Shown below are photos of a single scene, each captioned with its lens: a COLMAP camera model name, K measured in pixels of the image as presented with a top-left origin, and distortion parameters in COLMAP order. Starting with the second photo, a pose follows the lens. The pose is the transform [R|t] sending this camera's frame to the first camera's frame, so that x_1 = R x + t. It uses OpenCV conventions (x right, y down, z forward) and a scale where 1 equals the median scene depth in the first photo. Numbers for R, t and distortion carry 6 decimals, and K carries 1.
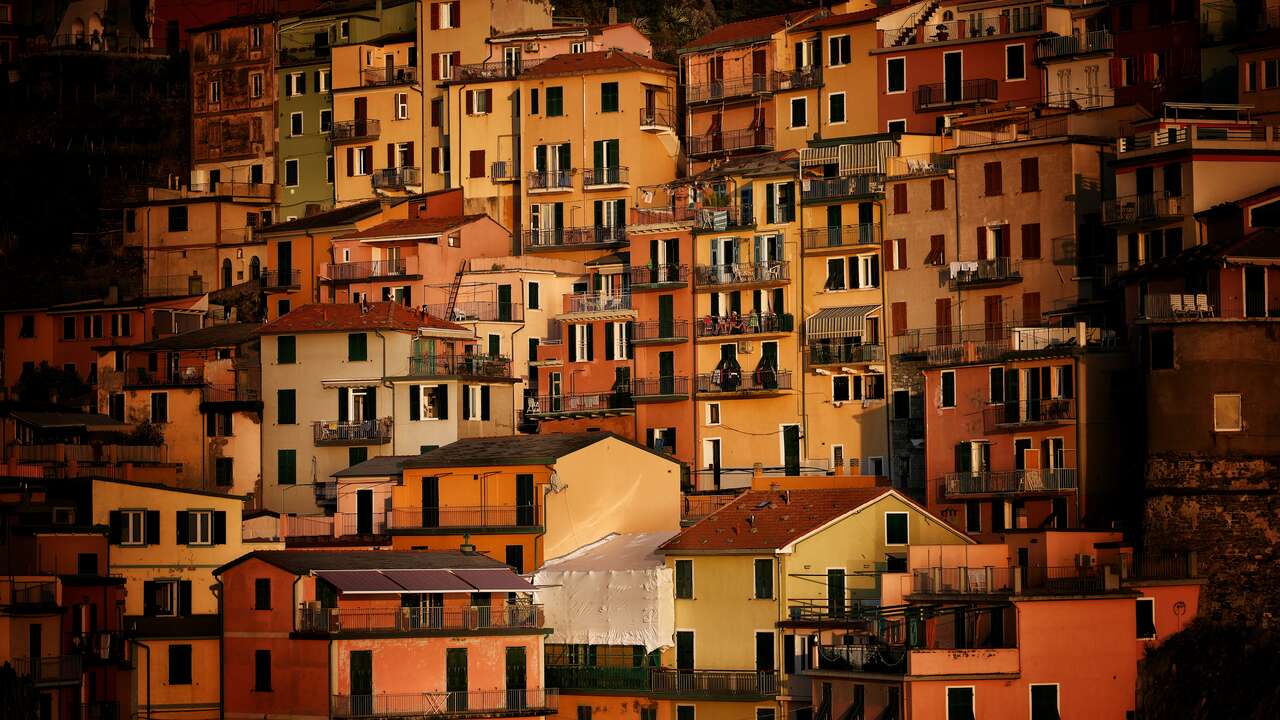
lens RADIAL K [[3767.3, 0, 640.0], [0, 3767.3, 360.0], [0, 0, 1]] dist [-0.064200, -0.031539]
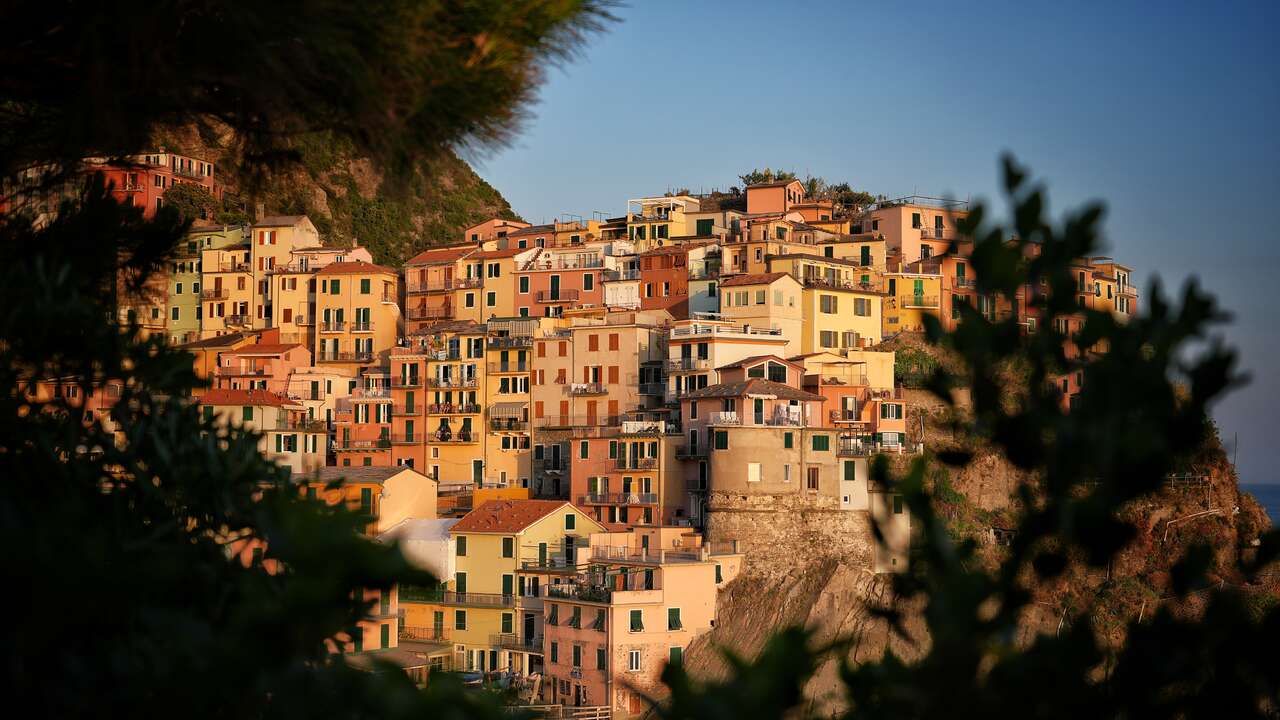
lens RADIAL K [[1799.6, 0, 640.0], [0, 1799.6, 360.0], [0, 0, 1]] dist [-0.006924, 0.000458]
pose [[0.965321, 0.031755, 0.259128, -0.123331], [-0.029105, 0.999477, -0.014060, -0.024276], [-0.259439, 0.006030, 0.965741, 0.056081]]
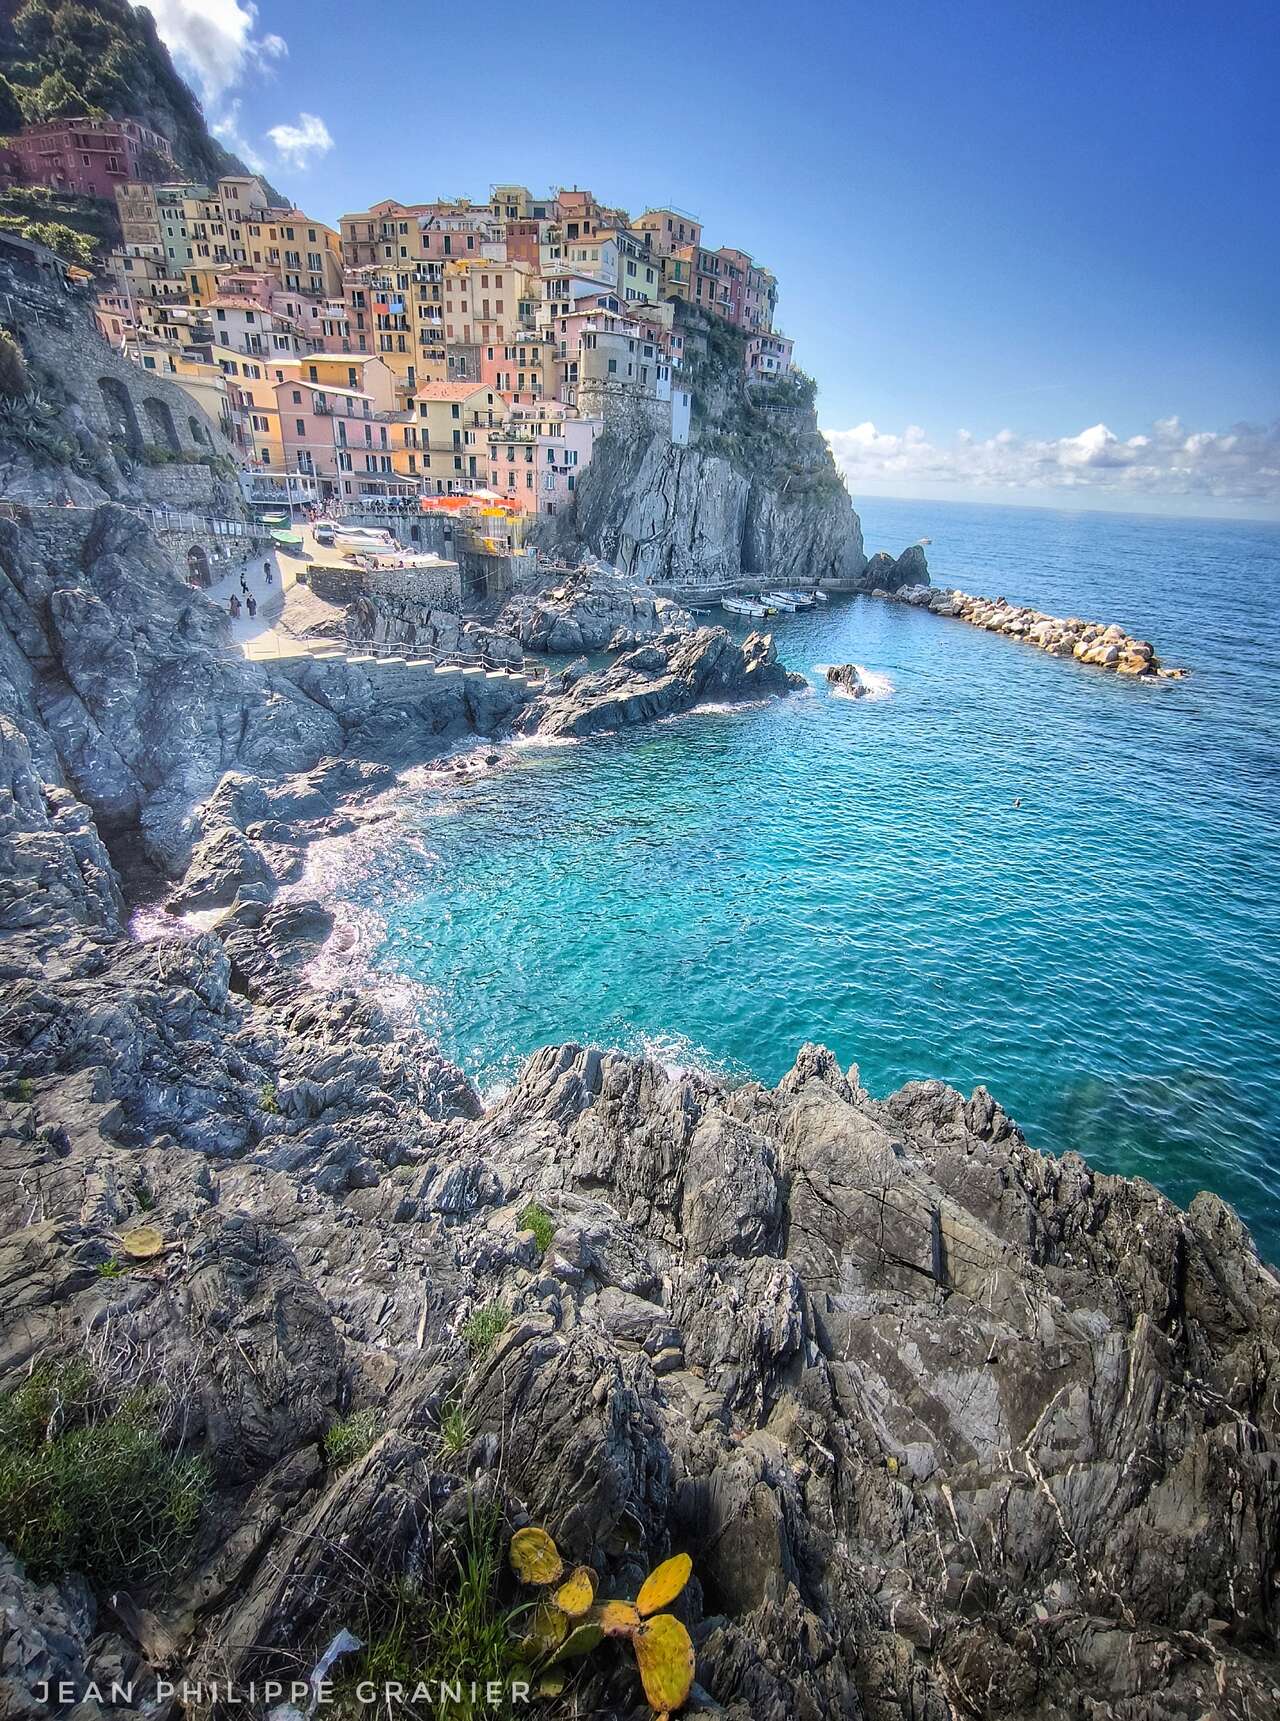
lens RADIAL K [[733.8, 0, 640.0], [0, 733.8, 860.5], [0, 0, 1]] dist [0.001909, -0.006618]
pose [[0.854485, -0.179970, 0.487305, -0.174028], [-0.095598, 0.867571, 0.488038, 0.058781], [-0.510604, -0.463606, 0.724122, 0.233886]]
